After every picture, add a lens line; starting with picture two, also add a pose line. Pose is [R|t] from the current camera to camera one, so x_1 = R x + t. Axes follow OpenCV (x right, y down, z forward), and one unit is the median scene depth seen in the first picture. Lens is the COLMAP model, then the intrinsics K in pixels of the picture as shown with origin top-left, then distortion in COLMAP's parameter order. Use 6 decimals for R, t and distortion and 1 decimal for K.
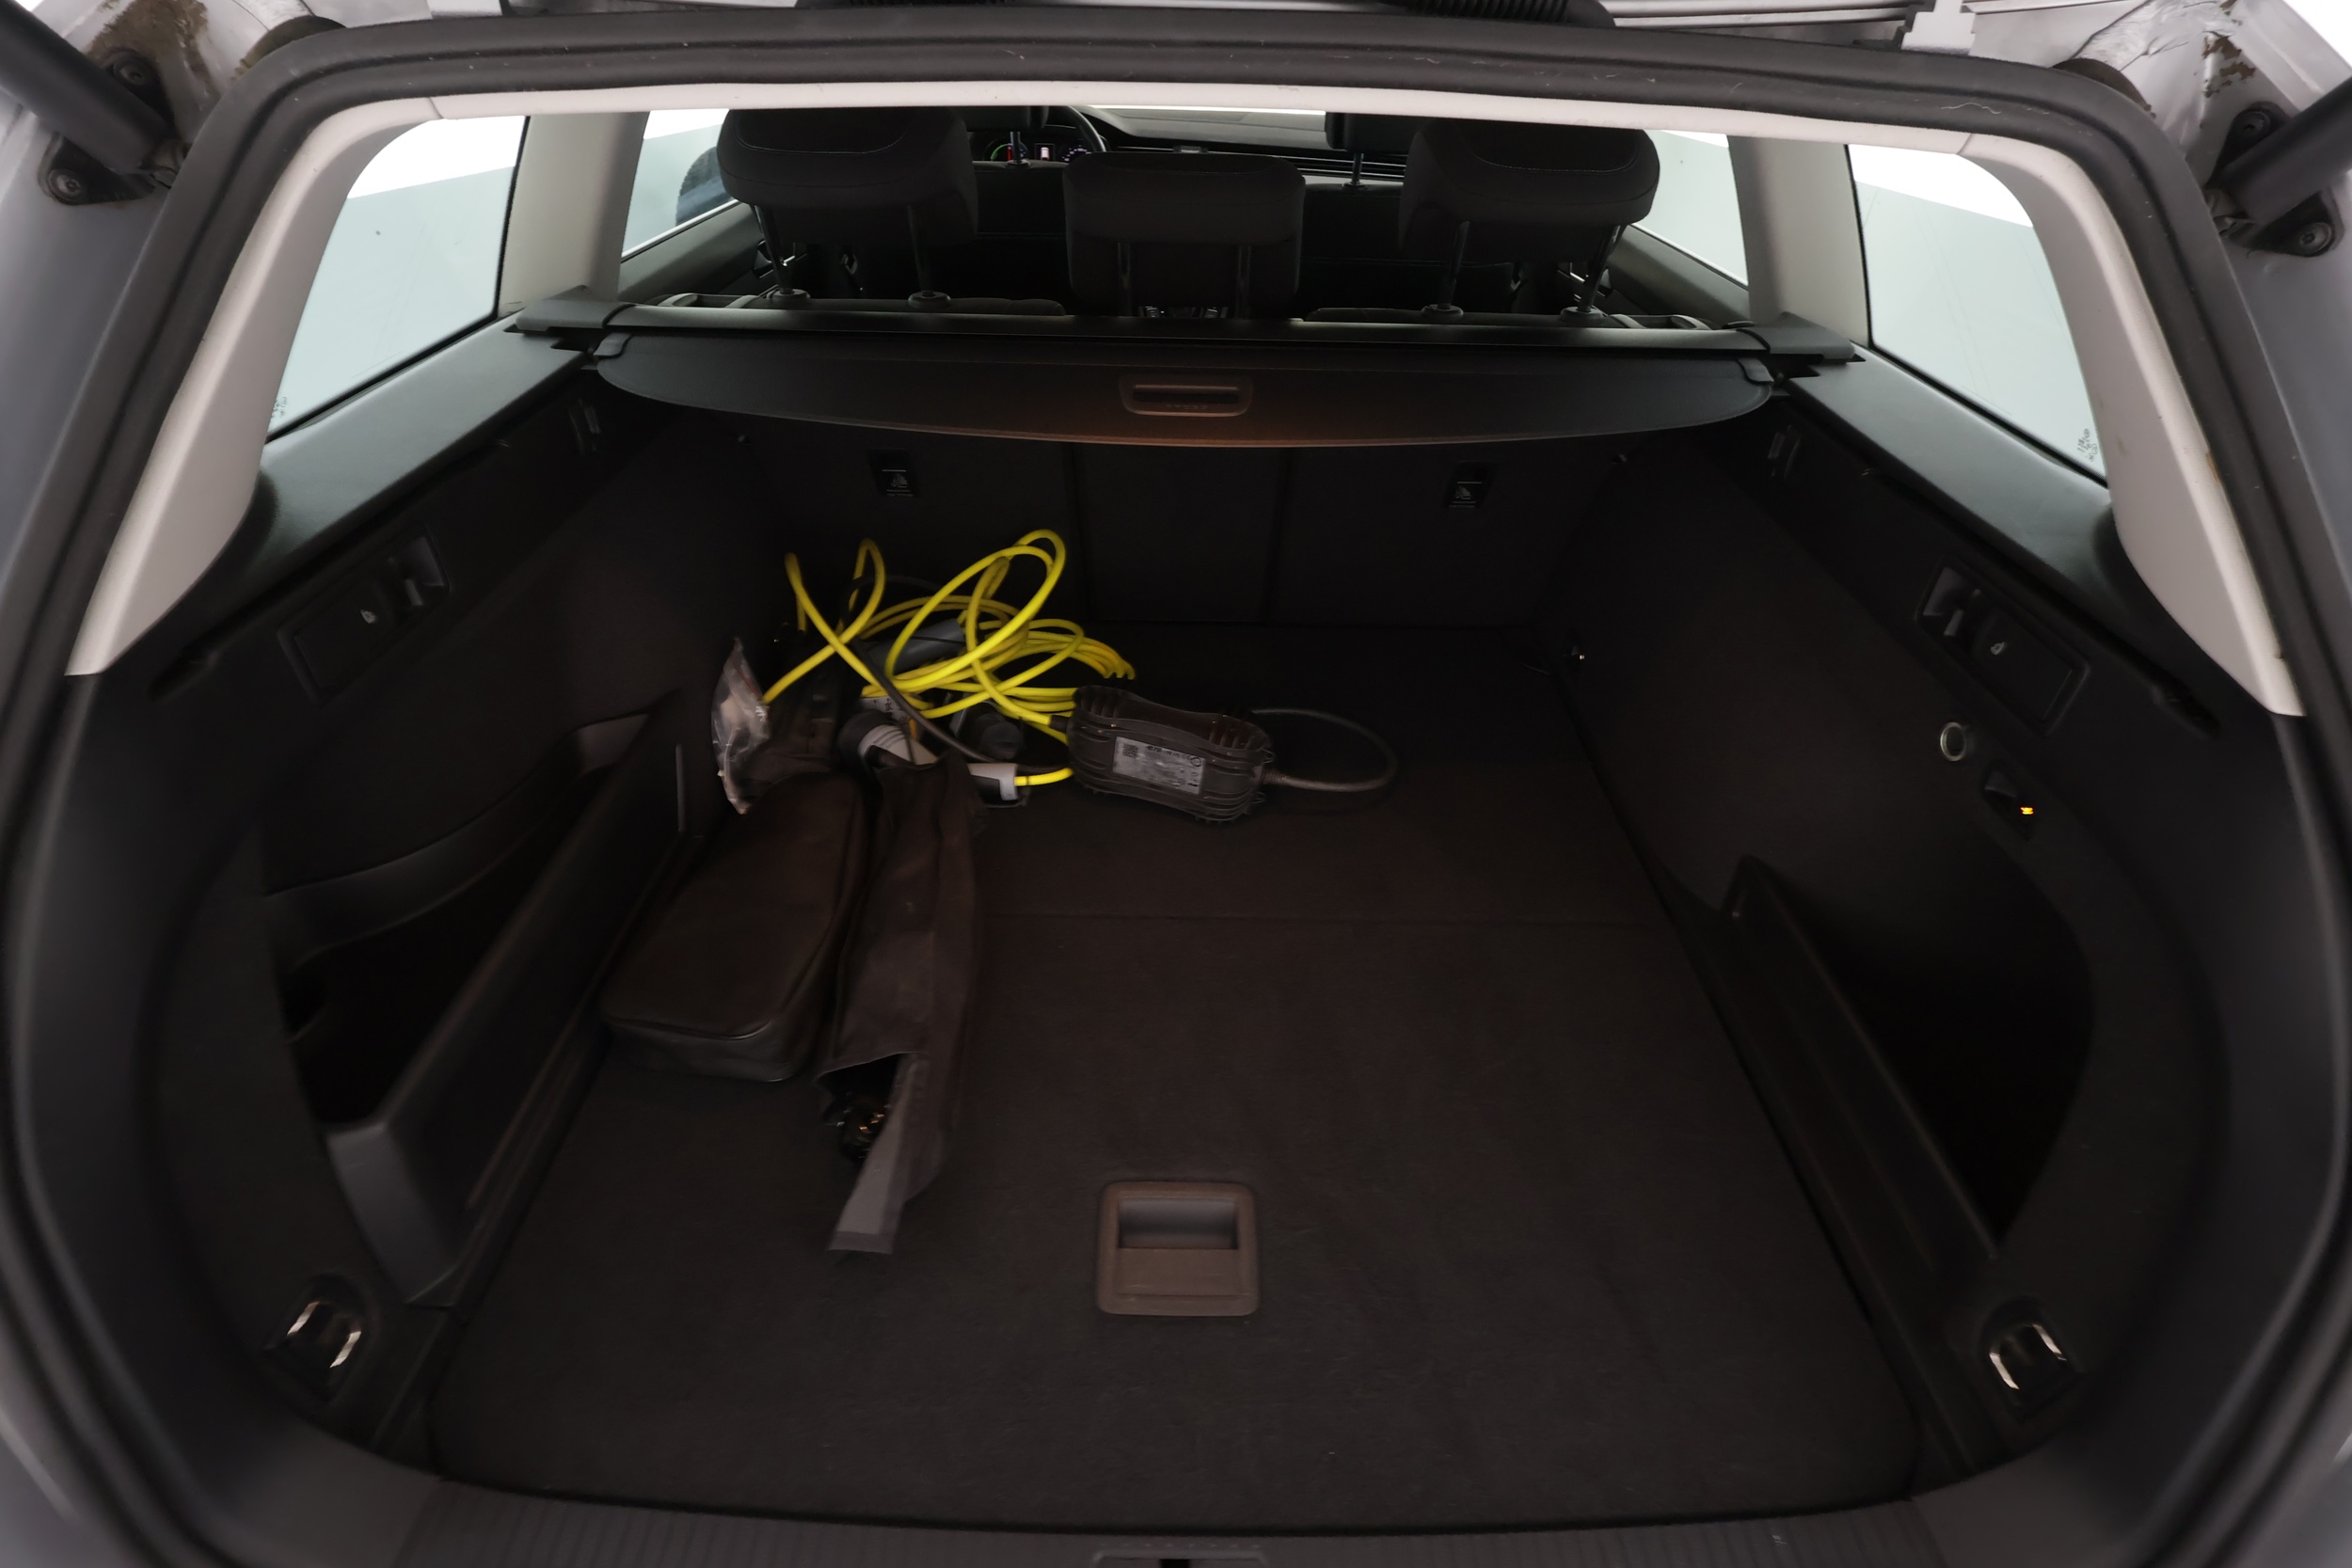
lens RADIAL K [[1094.1, 0, 1176.5], [0, 1094.1, 784.9], [0, 0, 1]] dist [-0.000666, -0.000359]
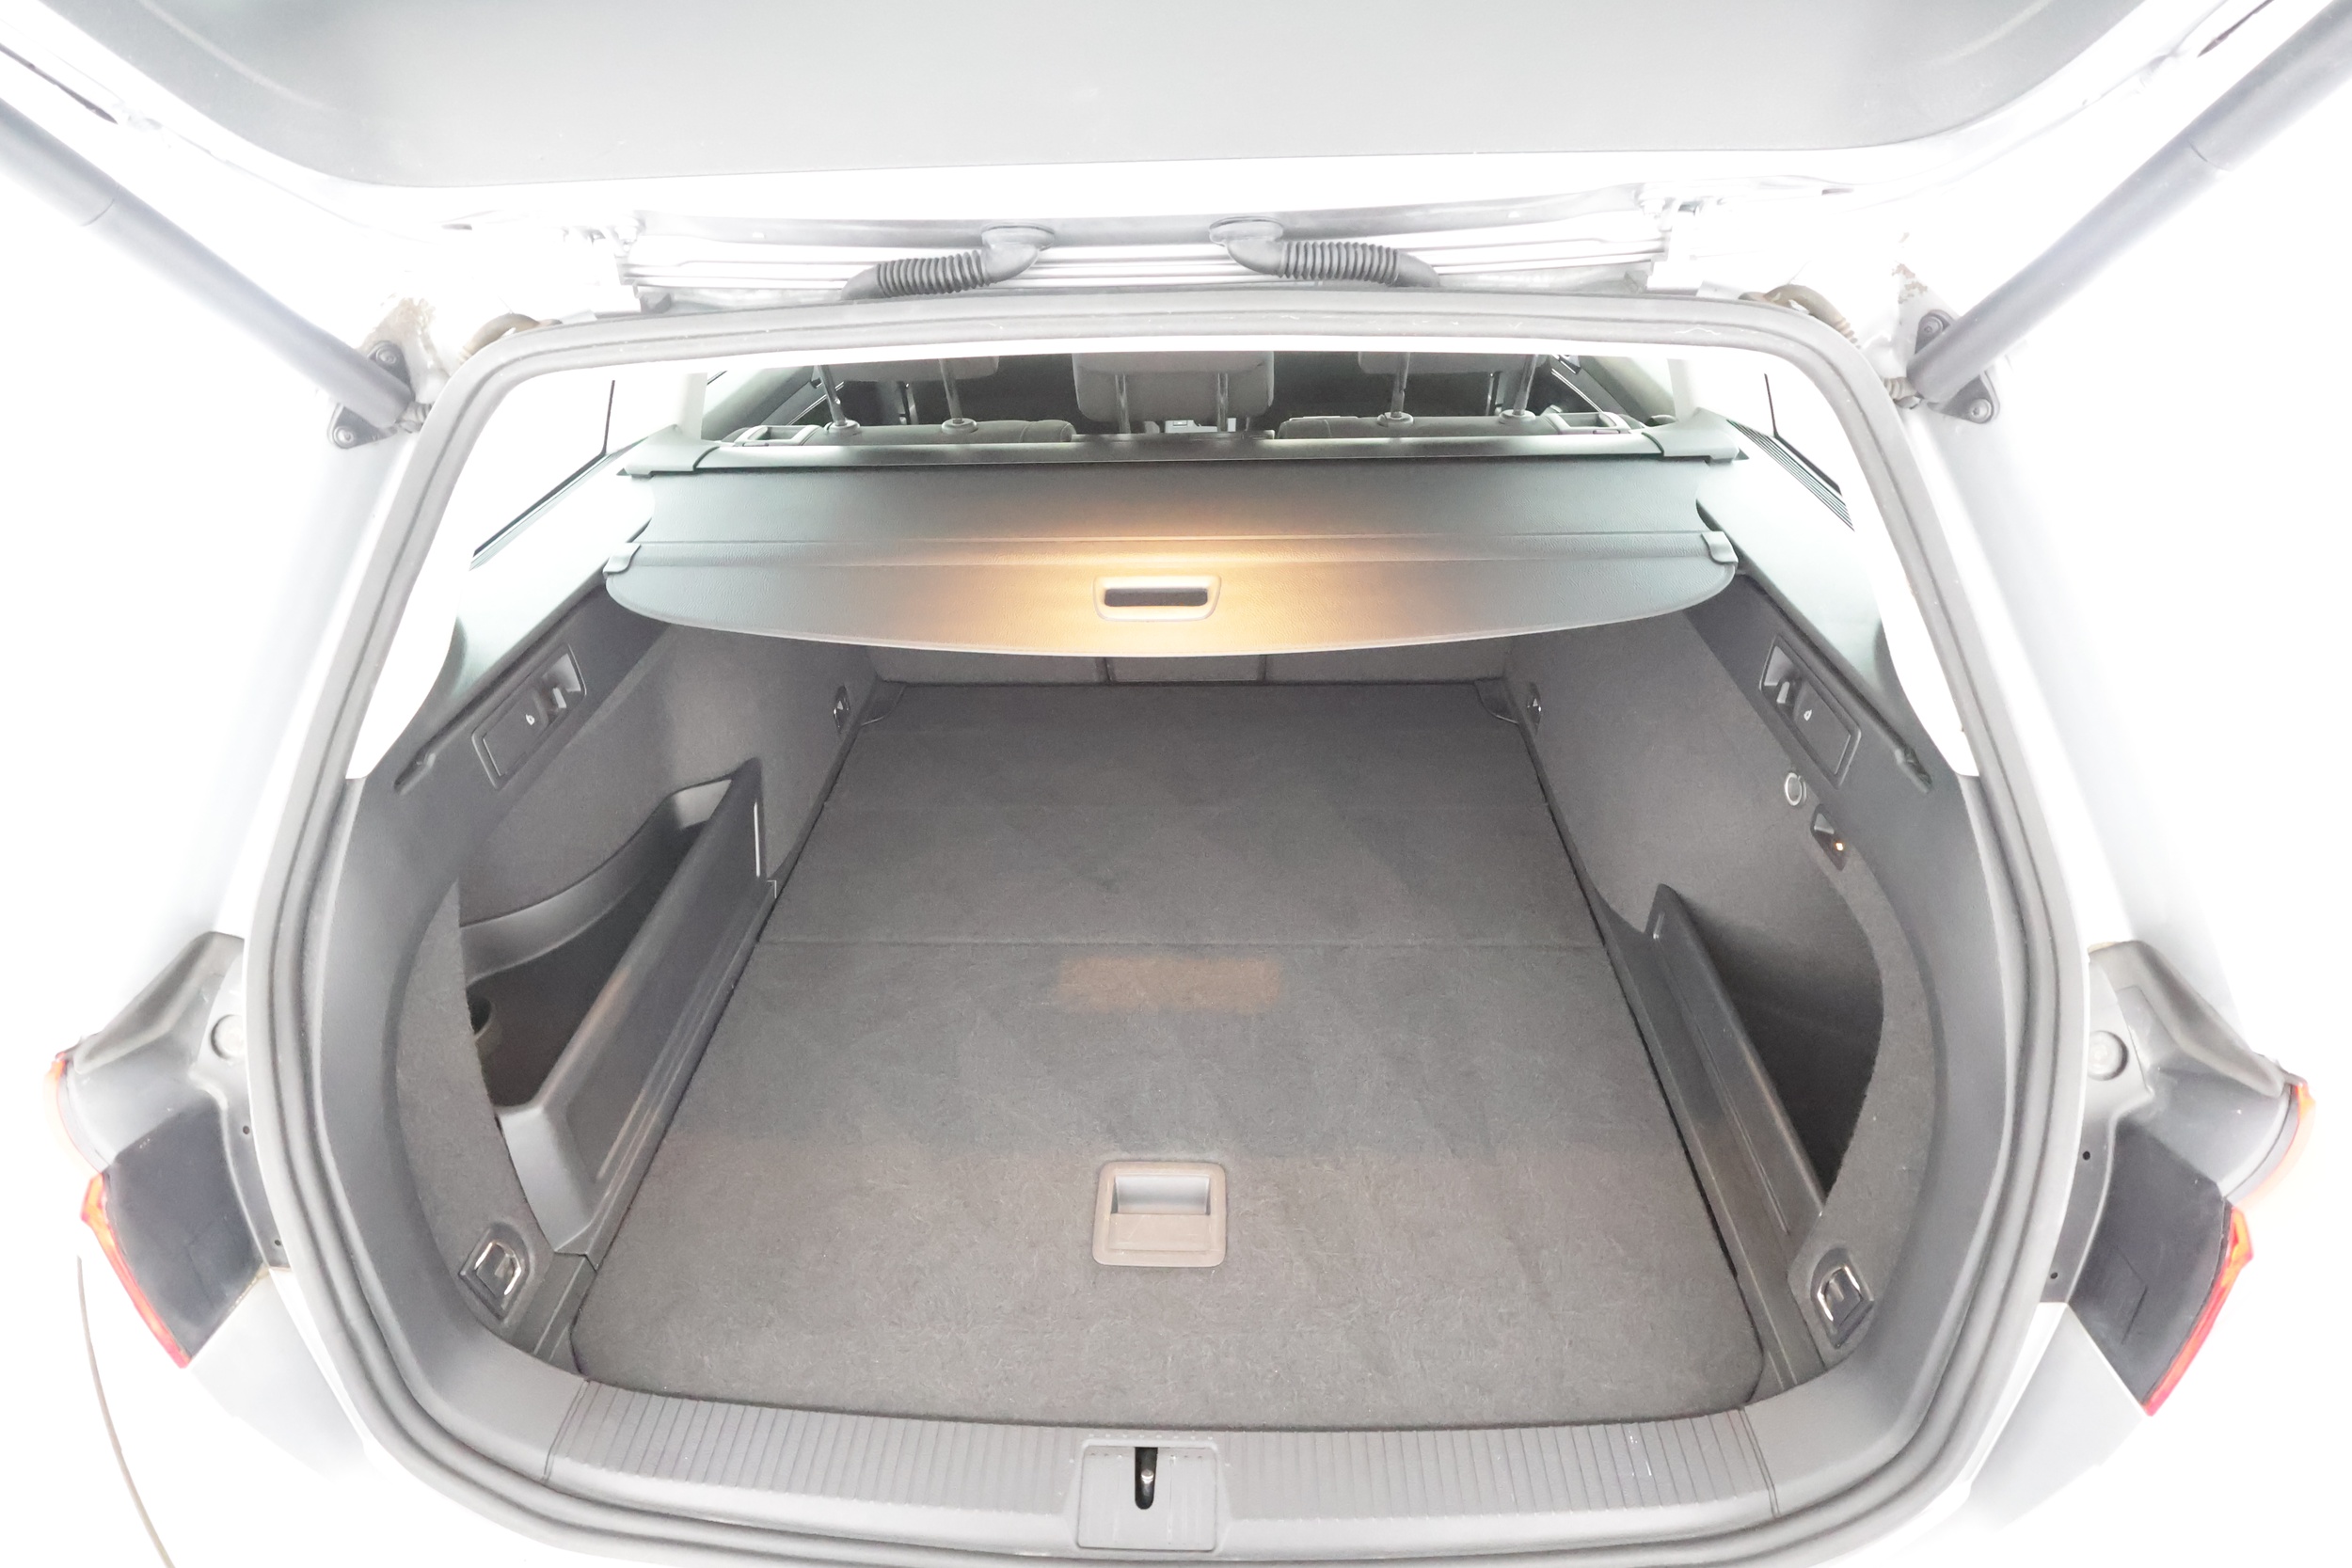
lens RADIAL K [[1094.1, 0, 1176.2], [0, 1094.1, 785.7], [0, 0, 1]] dist [-0.000666, -0.000359]
pose [[0.998511, -0.018611, -0.051281, 0.106048], [0.017123, 0.999424, -0.029302, -0.022061], [0.051797, 0.028380, 0.998254, -0.273877]]
